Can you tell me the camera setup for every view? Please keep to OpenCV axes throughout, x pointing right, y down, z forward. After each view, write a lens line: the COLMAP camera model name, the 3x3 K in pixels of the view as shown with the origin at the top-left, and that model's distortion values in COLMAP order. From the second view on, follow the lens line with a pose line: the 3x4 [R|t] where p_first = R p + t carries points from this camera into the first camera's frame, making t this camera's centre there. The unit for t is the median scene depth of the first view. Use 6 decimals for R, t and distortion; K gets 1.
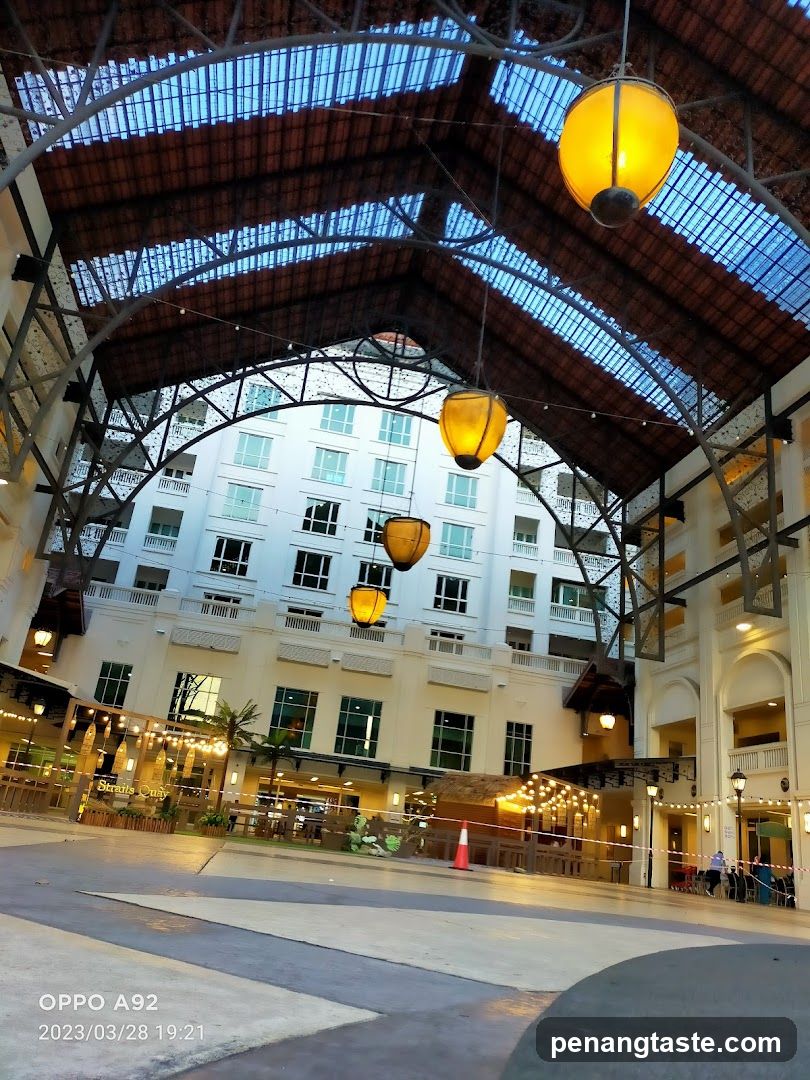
lens RADIAL K [[794.7, 0, 405.0], [0, 794.7, 540.0], [0, 0, 1]] dist [0.028779, -0.002243]
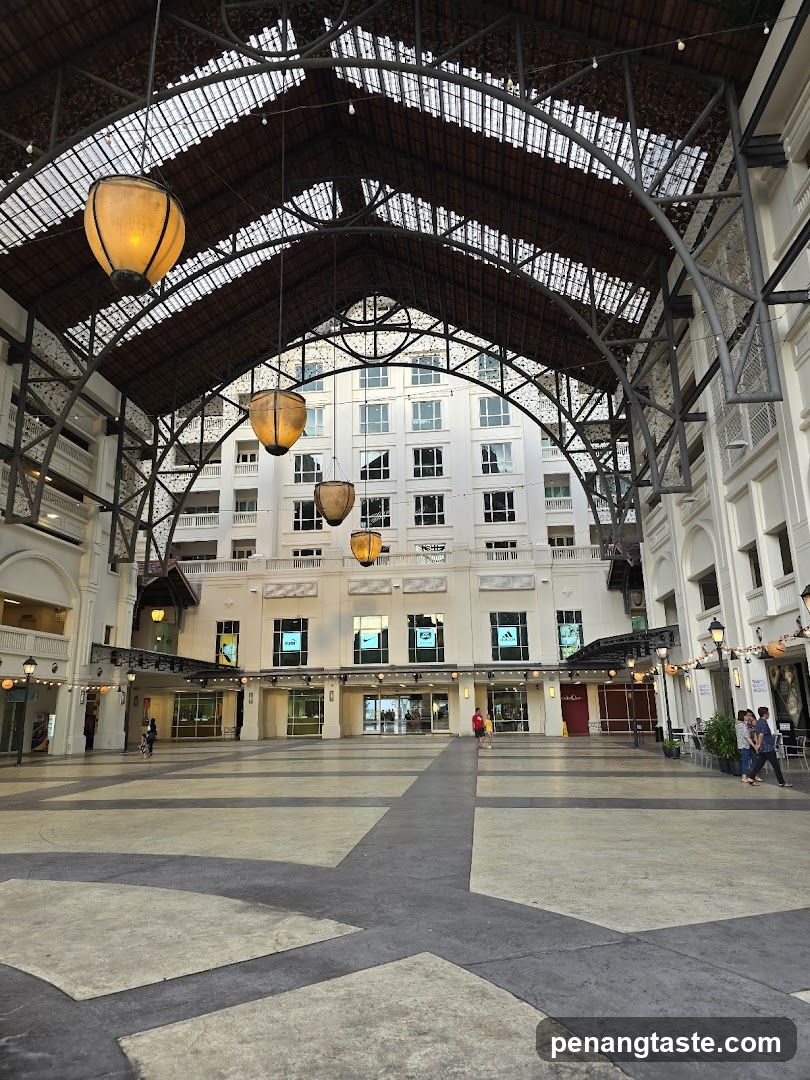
lens RADIAL K [[721.6, 0, 403.6], [0, 721.6, 529.1], [0, 0, 1]] dist [0.043075, -0.002583]
pose [[0.947432, -0.199413, -0.250213, 0.221009], [0.223697, 0.971966, 0.072398, -0.006208], [0.228761, -0.124564, 0.965480, -0.016622]]
